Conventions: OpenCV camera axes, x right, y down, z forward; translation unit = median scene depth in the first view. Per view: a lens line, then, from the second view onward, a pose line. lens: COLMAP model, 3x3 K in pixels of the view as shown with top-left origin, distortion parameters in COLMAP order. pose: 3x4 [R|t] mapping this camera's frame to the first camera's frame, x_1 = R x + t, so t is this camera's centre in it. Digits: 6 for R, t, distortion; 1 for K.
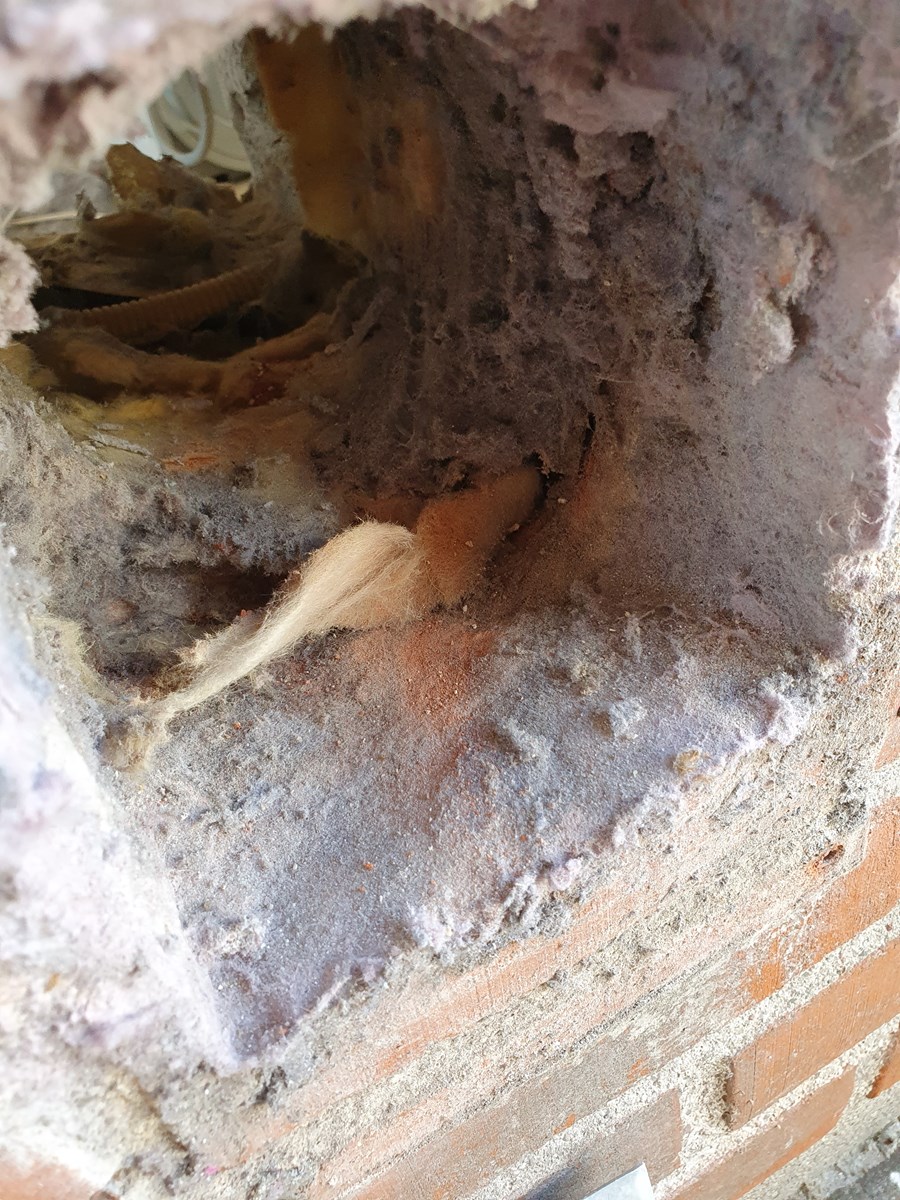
lens RADIAL K [[914.5, 0, 486.3], [0, 914.5, 599.2], [0, 0, 1]] dist [-0.012101, -0.000437]
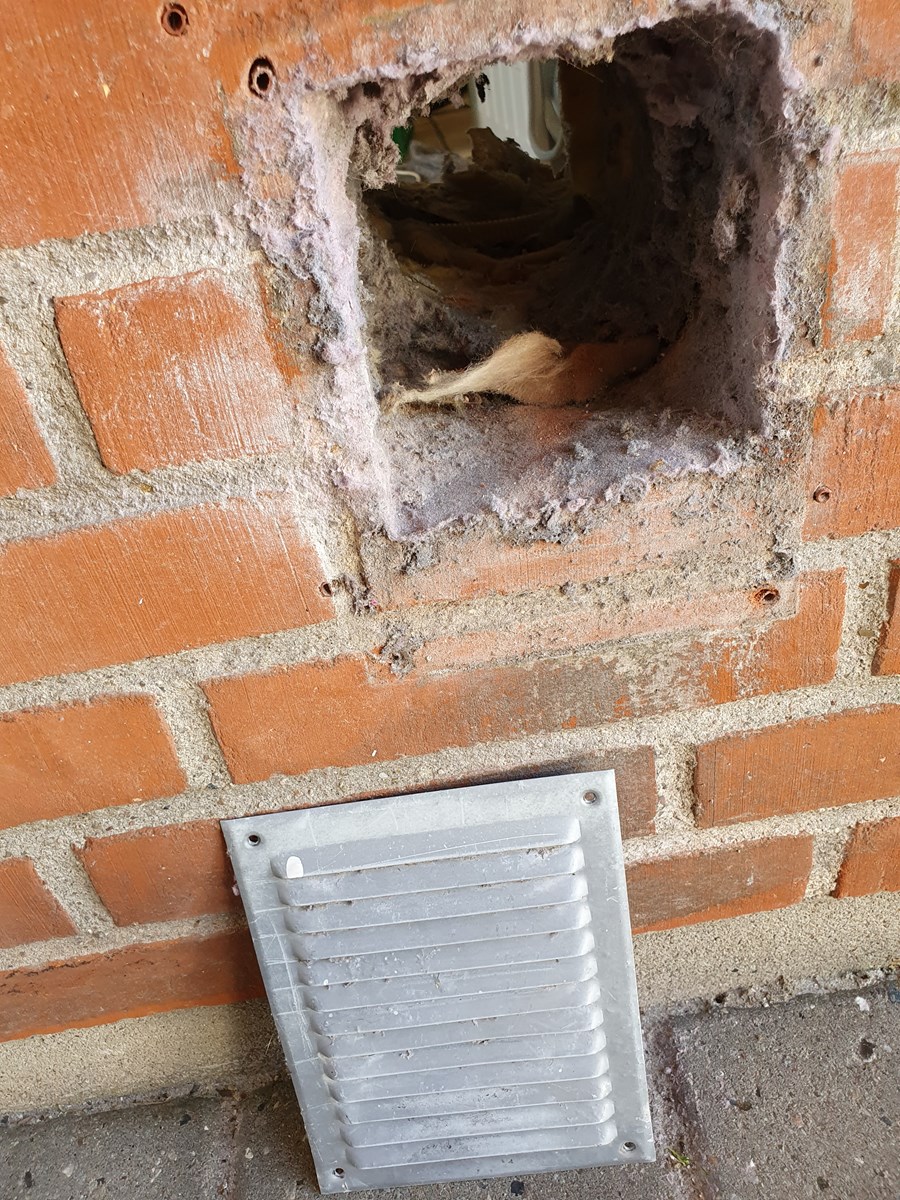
lens RADIAL K [[914.5, 0, 486.3], [0, 914.5, 599.2], [0, 0, 1]] dist [-0.012101, -0.000437]
pose [[0.925178, 0.237444, -0.296083, 0.411105], [-0.242737, 0.969900, 0.019325, 0.390552], [0.291759, 0.053992, 0.954967, -0.682455]]
